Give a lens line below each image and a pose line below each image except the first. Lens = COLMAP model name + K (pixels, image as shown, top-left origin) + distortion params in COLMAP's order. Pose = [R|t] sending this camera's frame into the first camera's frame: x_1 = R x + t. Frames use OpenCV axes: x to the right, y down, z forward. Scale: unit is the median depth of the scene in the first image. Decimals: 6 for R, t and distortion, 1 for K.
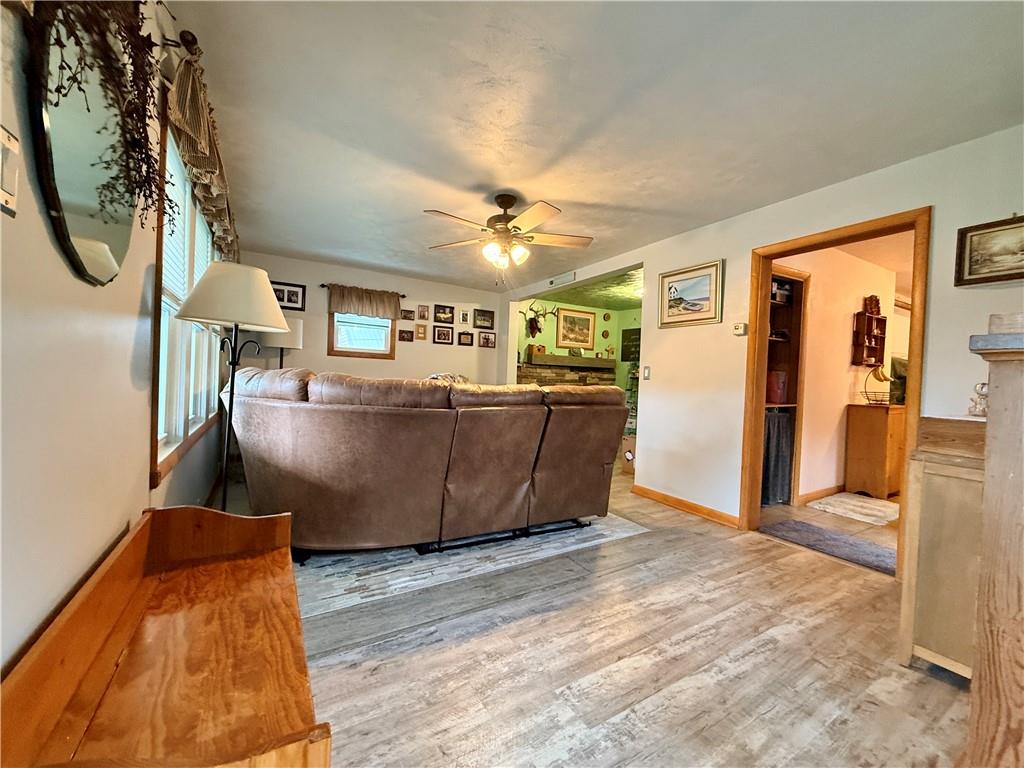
lens RADIAL K [[408.9, 0, 512.2], [0, 408.9, 381.8], [0, 0, 1]] dist [0.009728, 0.000048]
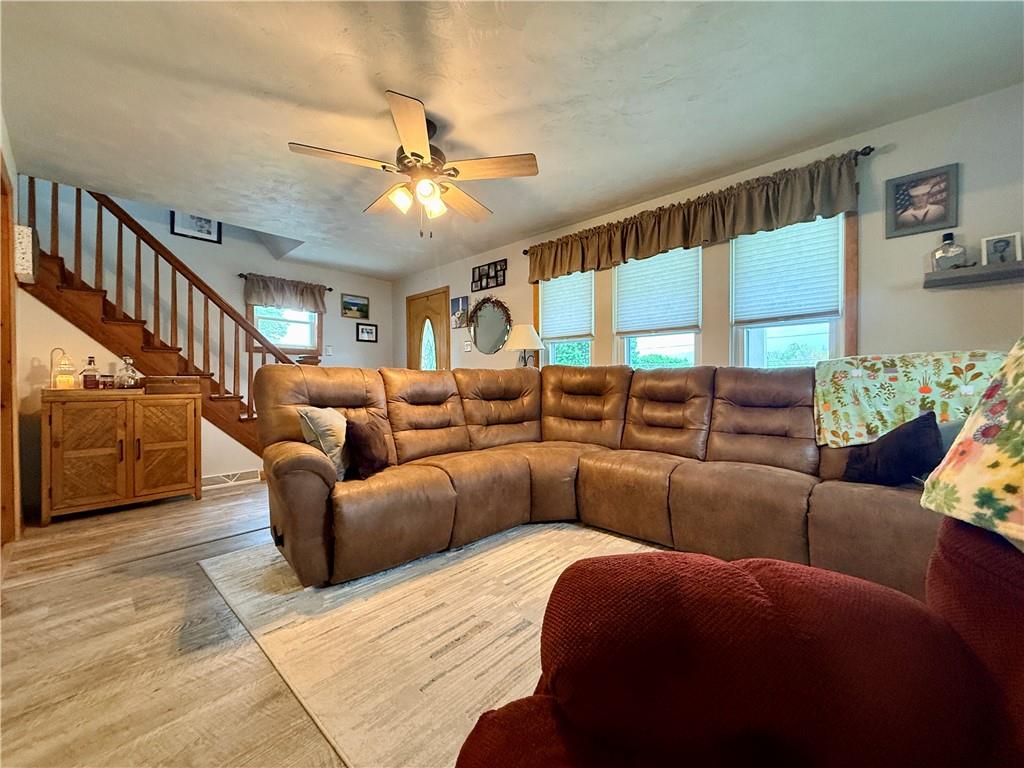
lens RADIAL K [[408.9, 0, 511.1], [0, 408.9, 386.4], [0, 0, 1]] dist [0.009728, 0.000048]
pose [[-0.958583, -0.039815, -0.282017, 0.021762], [-0.042396, 0.999096, 0.003056, 0.021386], [0.281640, 0.014886, -0.959405, 1.804422]]
